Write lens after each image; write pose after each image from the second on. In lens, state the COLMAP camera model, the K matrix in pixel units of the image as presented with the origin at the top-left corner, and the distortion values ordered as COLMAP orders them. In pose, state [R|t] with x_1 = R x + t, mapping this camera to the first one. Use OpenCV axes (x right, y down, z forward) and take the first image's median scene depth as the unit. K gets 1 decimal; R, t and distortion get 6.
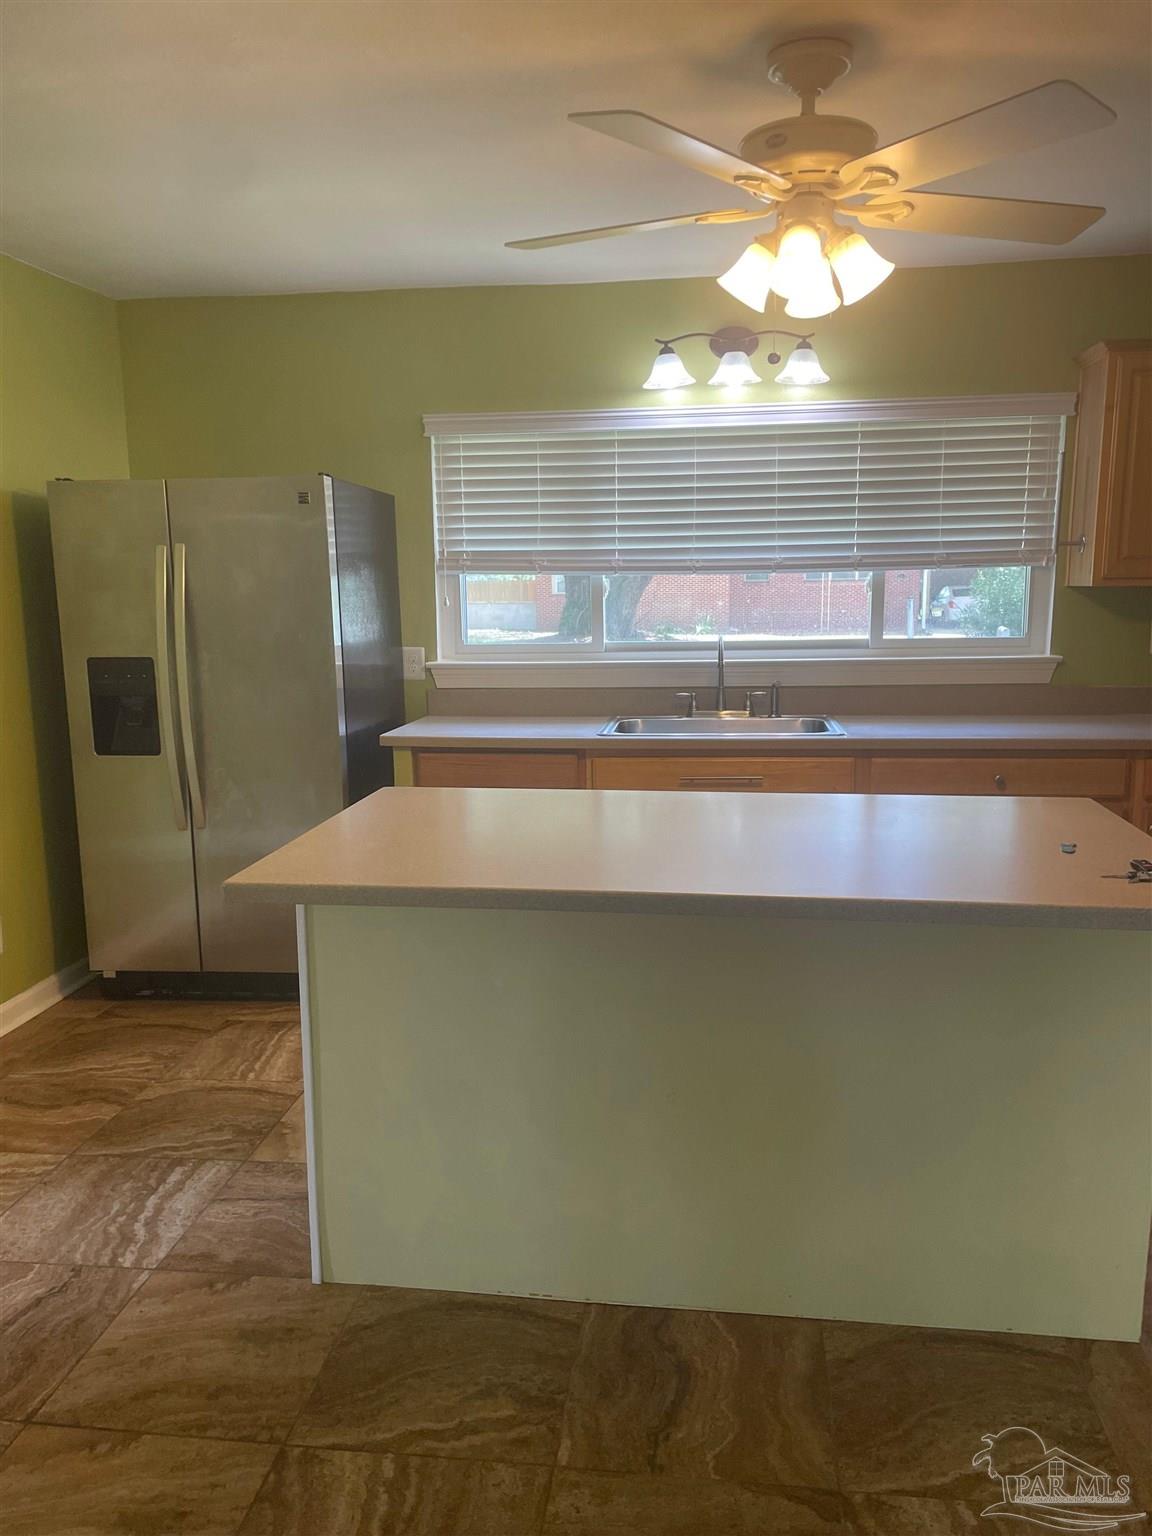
lens RADIAL K [[1158.4, 0, 588.2], [0, 1158.4, 776.6], [0, 0, 1]] dist [0.092783, -0.120297]
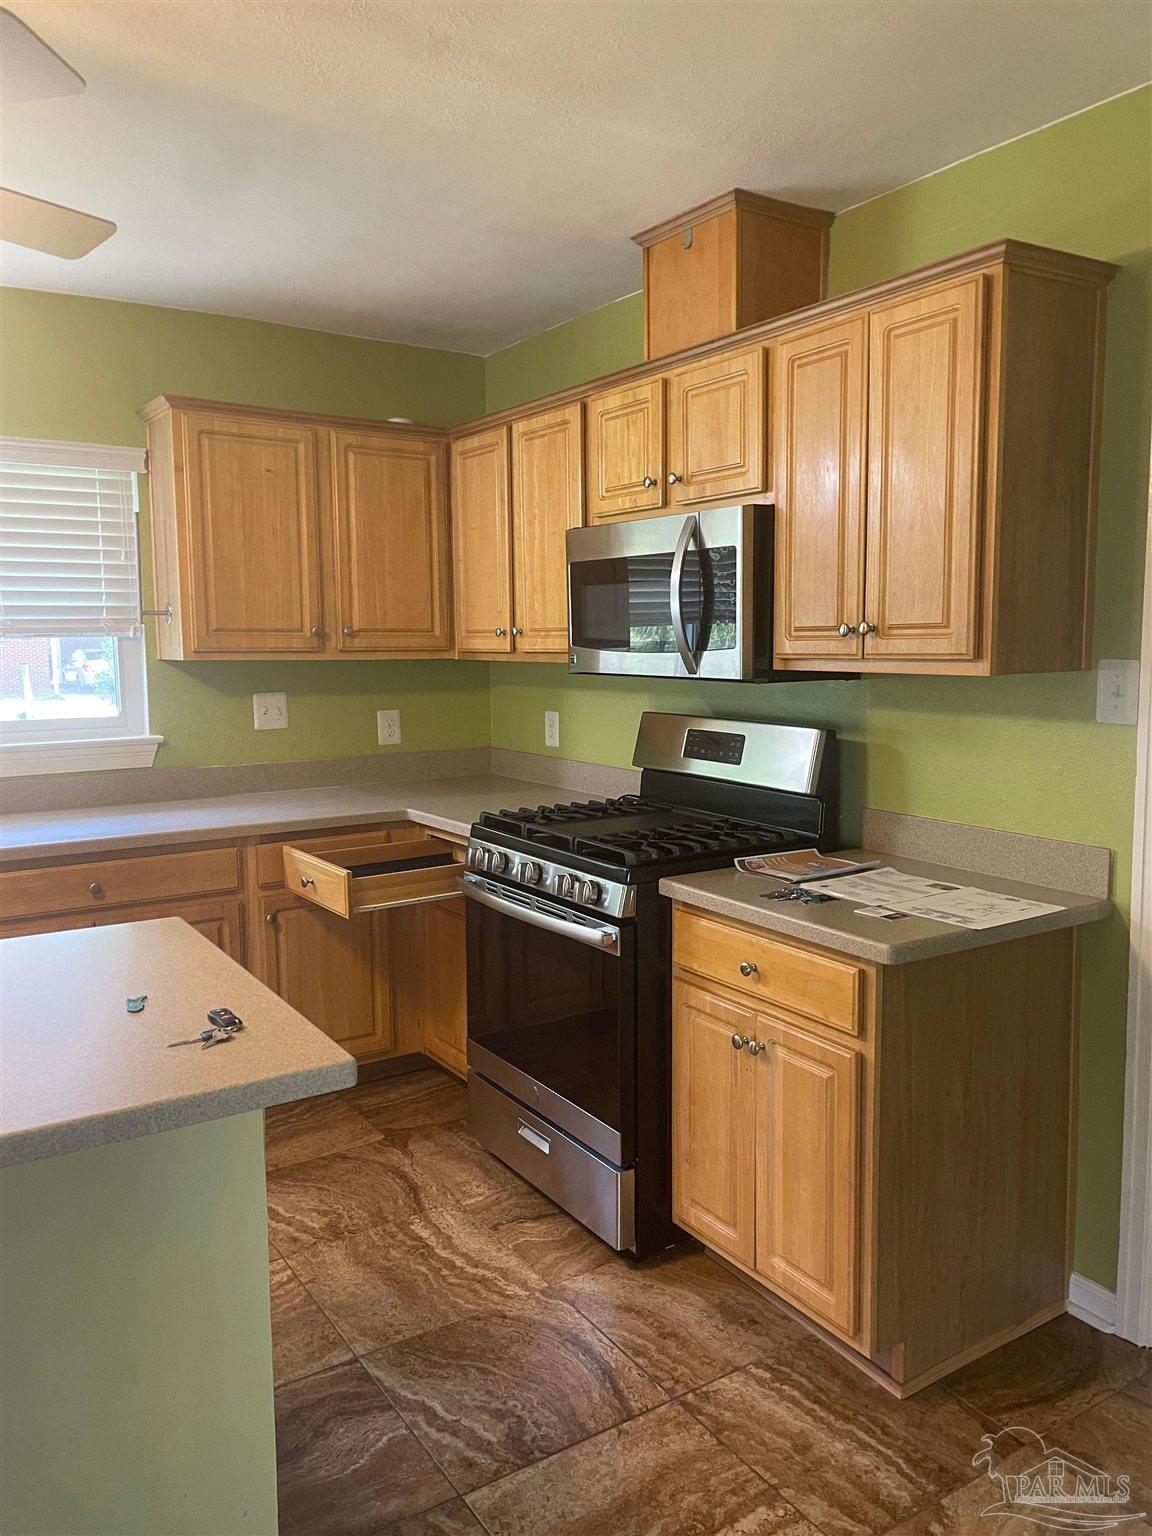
lens RADIAL K [[1158.4, 0, 588.2], [0, 1158.4, 776.6], [0, 0, 1]] dist [0.092783, -0.120297]
pose [[0.768125, -0.073285, 0.636093, 0.083716], [0.105997, 0.994276, -0.013447, -0.026020], [-0.631466, 0.077753, 0.771496, 0.104705]]
